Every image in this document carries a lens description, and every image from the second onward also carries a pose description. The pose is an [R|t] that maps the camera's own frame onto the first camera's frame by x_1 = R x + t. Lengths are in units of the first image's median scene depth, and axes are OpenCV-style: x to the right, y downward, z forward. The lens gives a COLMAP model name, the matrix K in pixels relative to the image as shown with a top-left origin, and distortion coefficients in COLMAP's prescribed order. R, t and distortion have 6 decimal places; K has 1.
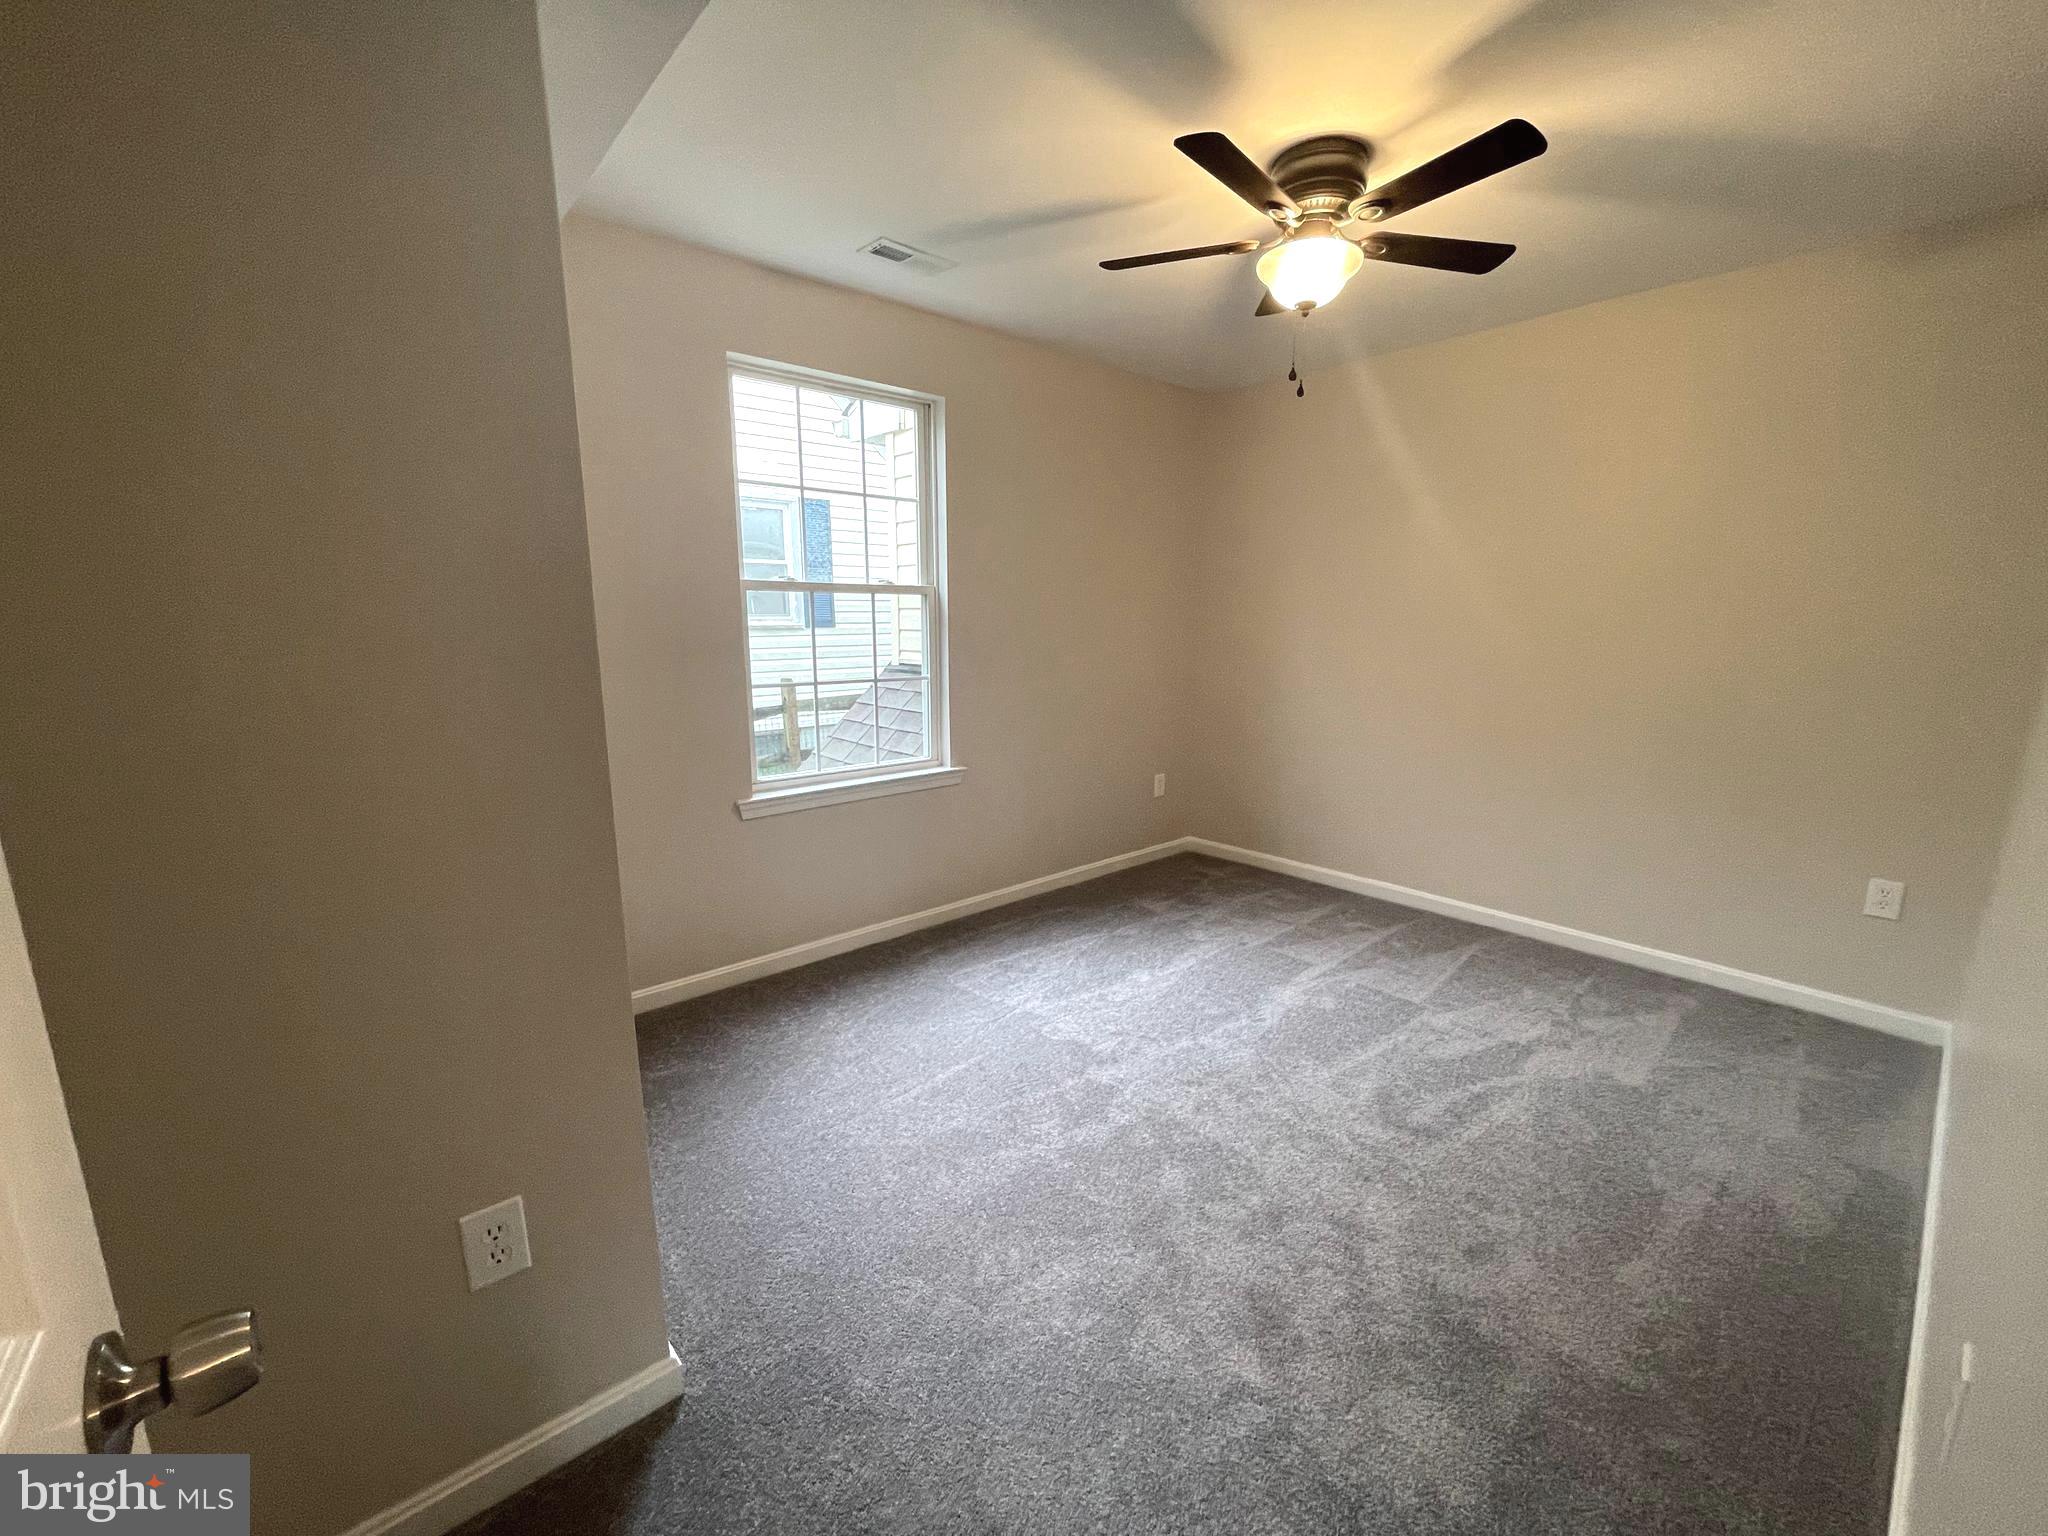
lens RADIAL K [[824.8, 0, 1021.7], [0, 824.8, 770.4], [0, 0, 1]] dist [-0.000188, 0.000352]
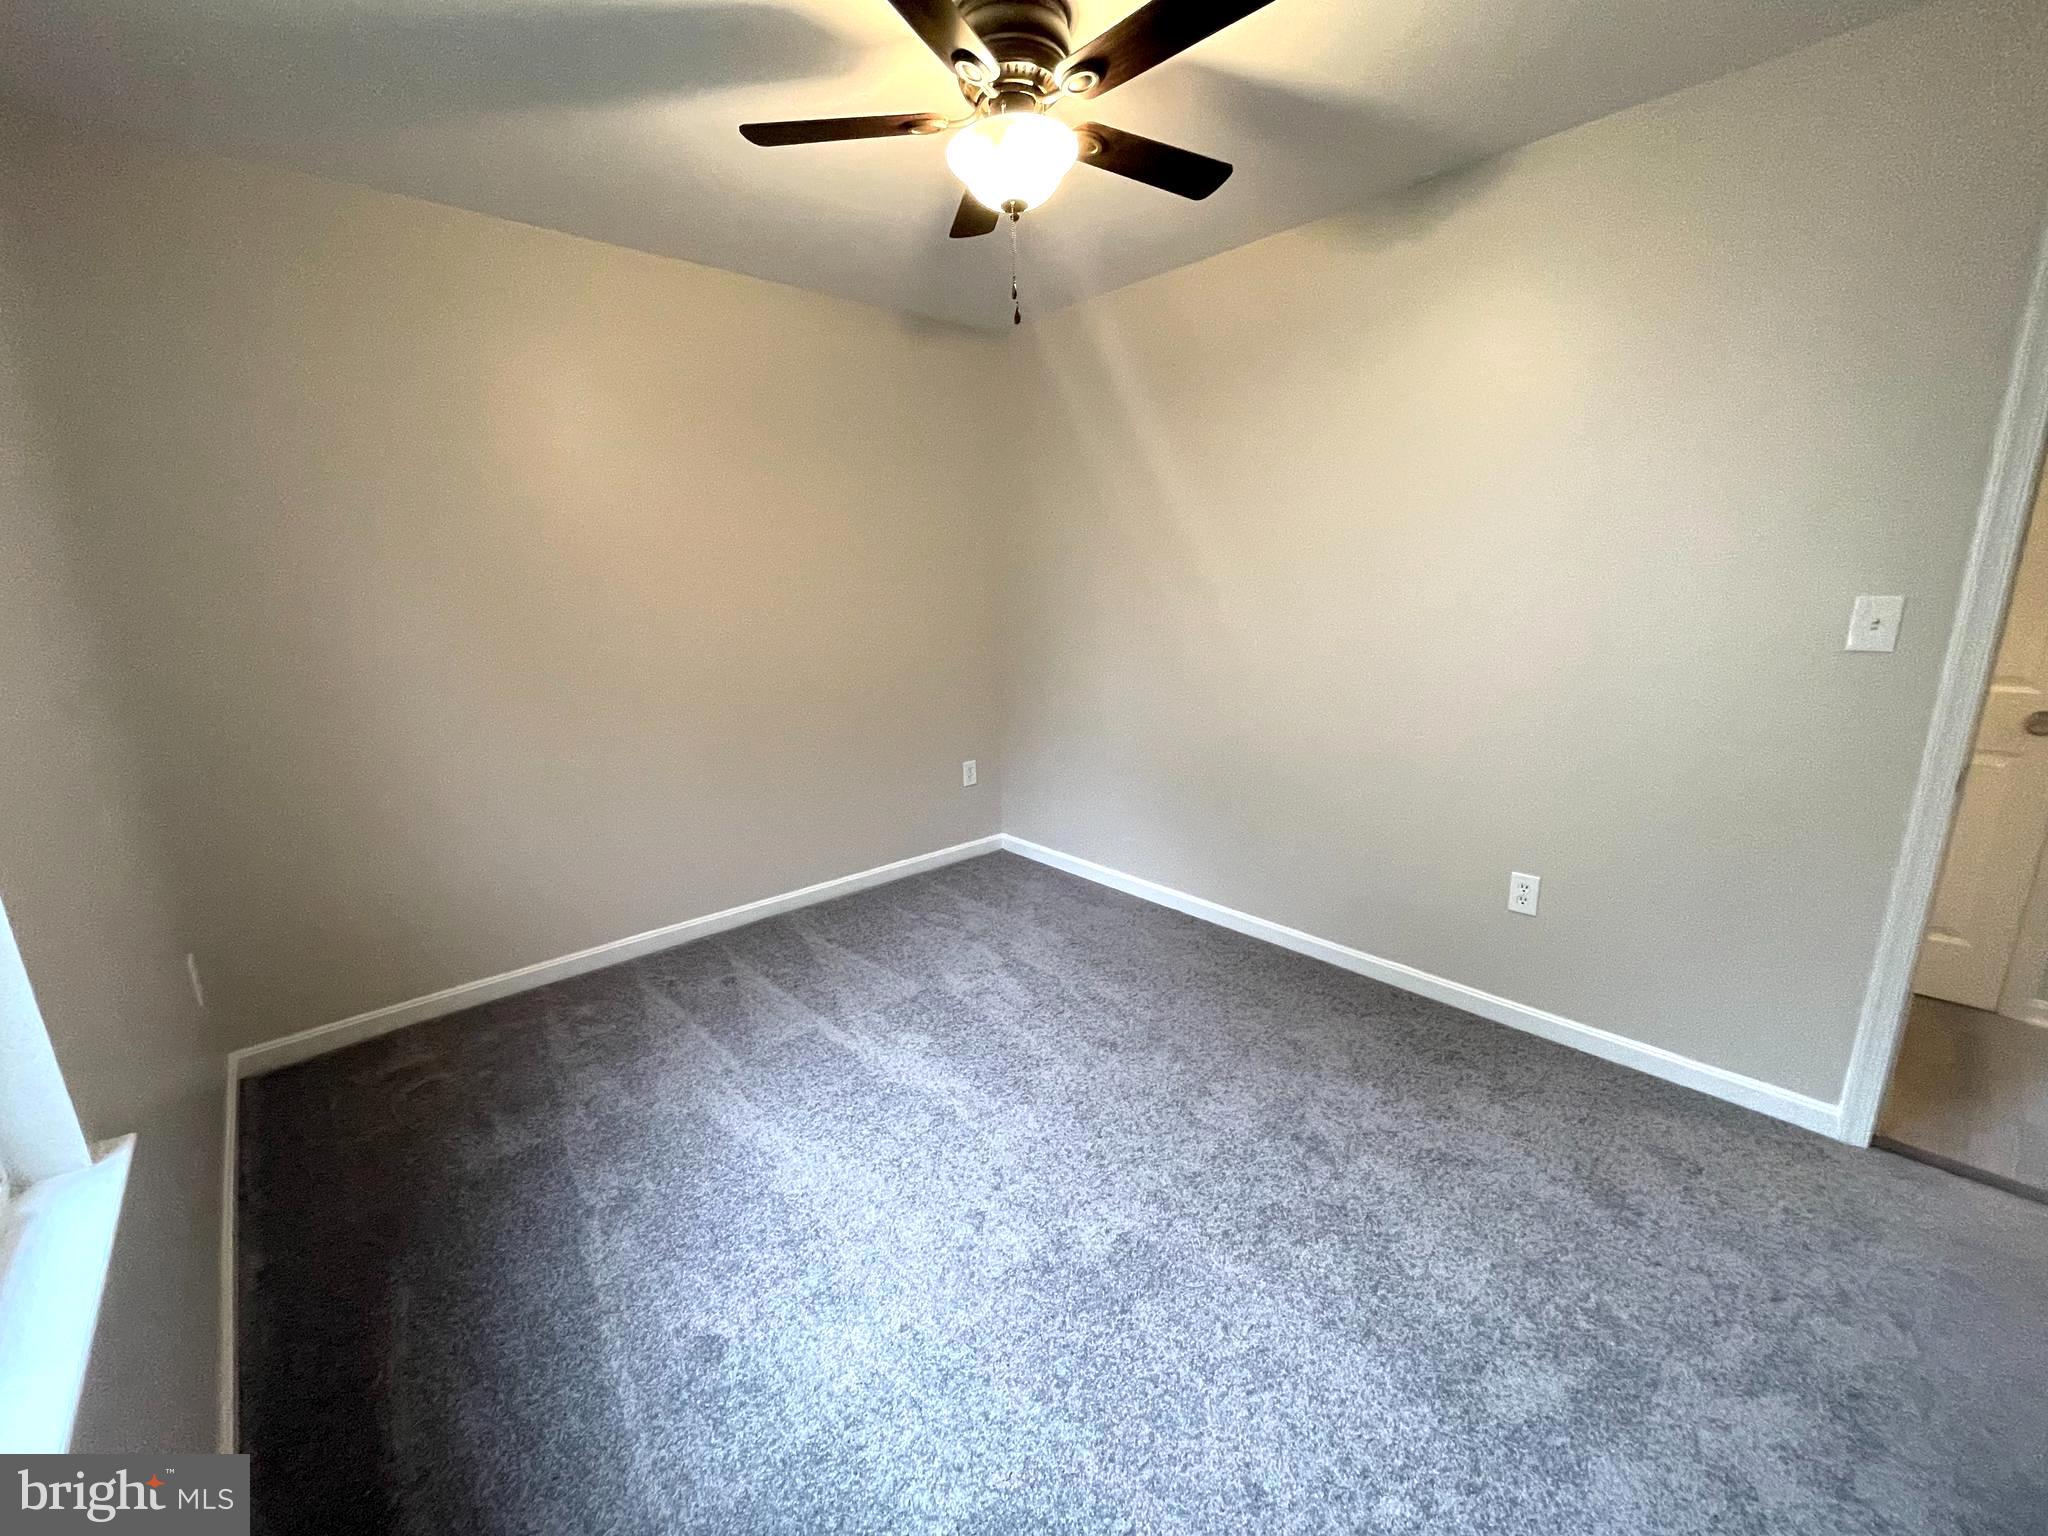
lens RADIAL K [[824.8, 0, 1020.7], [0, 824.8, 767.4], [0, 0, 1]] dist [-0.000188, 0.000352]
pose [[-0.031194, -0.216662, 0.975748, -0.368672], [0.196378, 0.955867, 0.218526, -0.140837], [-0.980032, 0.198432, 0.012730, 0.715162]]
